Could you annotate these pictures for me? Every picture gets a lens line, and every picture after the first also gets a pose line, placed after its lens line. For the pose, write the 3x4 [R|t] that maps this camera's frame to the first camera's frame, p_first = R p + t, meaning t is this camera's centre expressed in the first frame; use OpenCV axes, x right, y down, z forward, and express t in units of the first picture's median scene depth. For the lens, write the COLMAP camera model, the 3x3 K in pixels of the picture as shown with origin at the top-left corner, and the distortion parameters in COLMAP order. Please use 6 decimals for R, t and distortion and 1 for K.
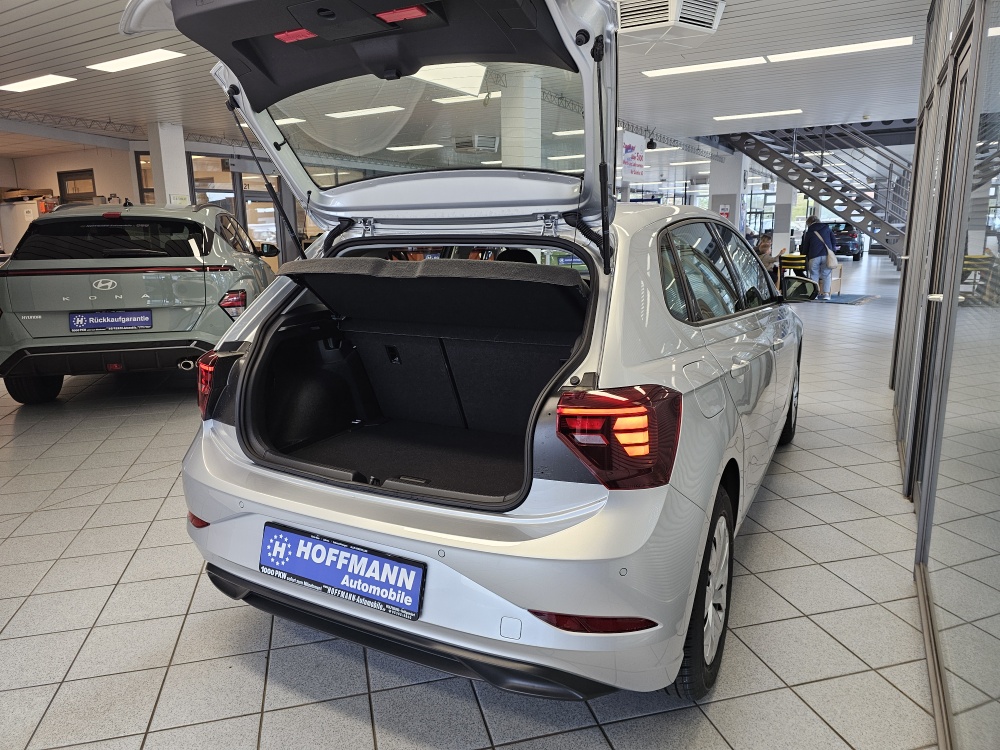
lens RADIAL K [[680.8, 0, 503.4], [0, 680.8, 374.2], [0, 0, 1]] dist [0.060586, -0.049988]
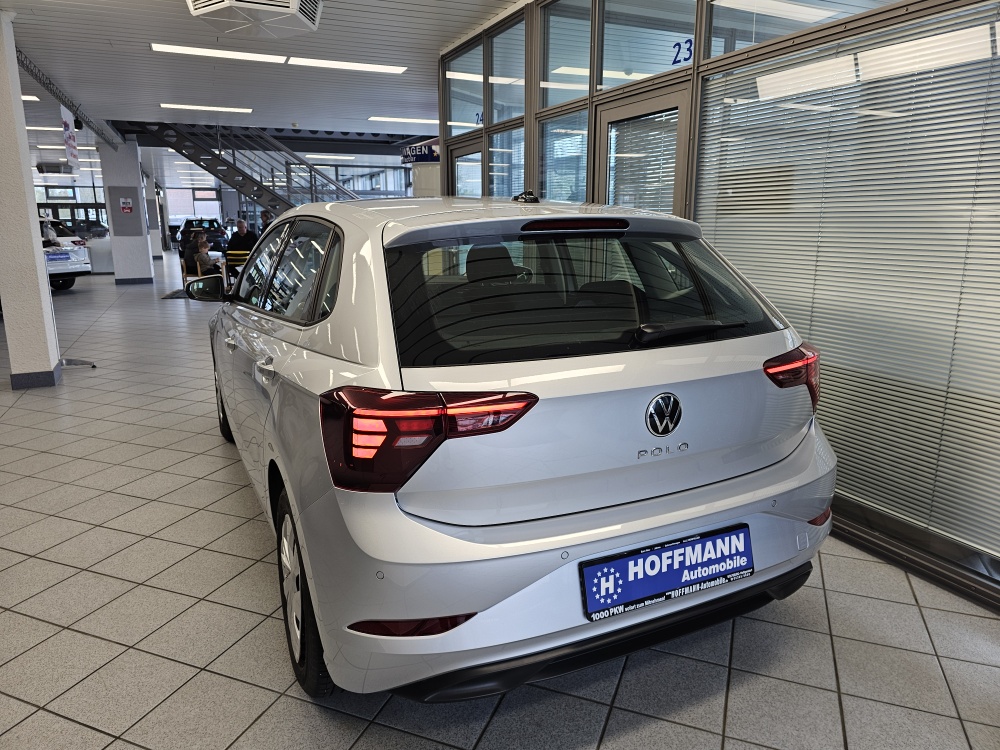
lens RADIAL K [[674.4, 0, 506.8], [0, 674.4, 373.3], [0, 0, 1]] dist [0.046238, -0.053409]
pose [[0.585165, -0.171451, 0.792582, -1.067883], [0.167251, 0.981896, 0.088921, -0.112507], [-0.793479, 0.080527, 0.603246, 0.569777]]
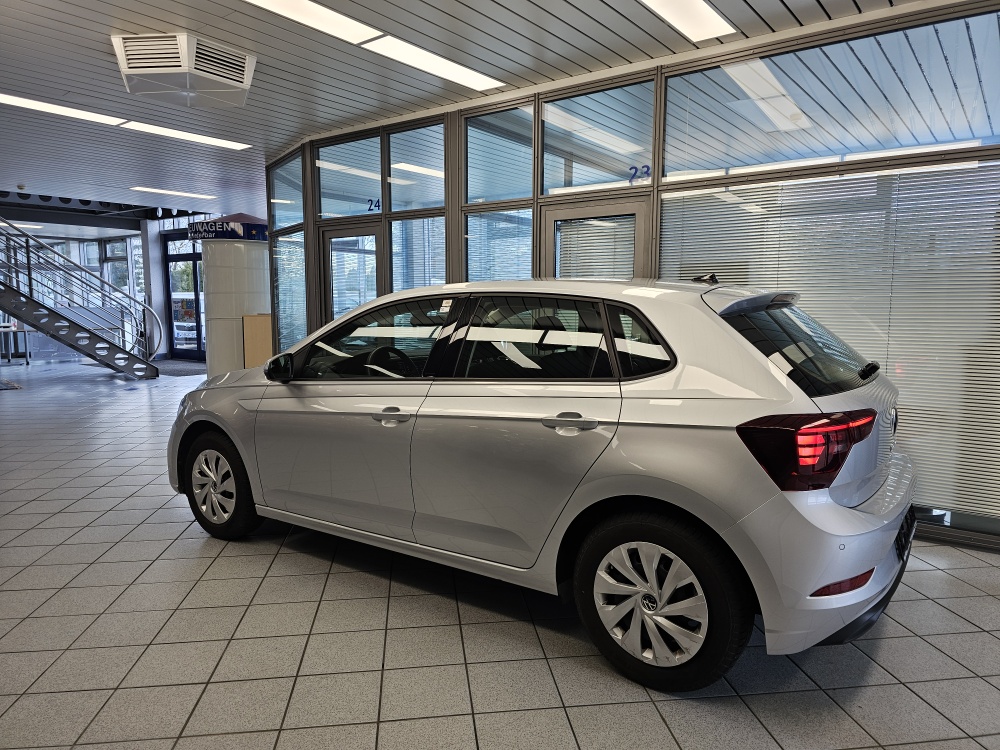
lens RADIAL K [[680.8, 0, 503.4], [0, 680.8, 374.2], [0, 0, 1]] dist [0.060586, -0.049988]
pose [[0.126834, -0.095080, 0.987356, -1.719453], [0.205542, 0.976310, 0.067612, -0.296762], [-0.970394, 0.194368, 0.143373, 1.508491]]
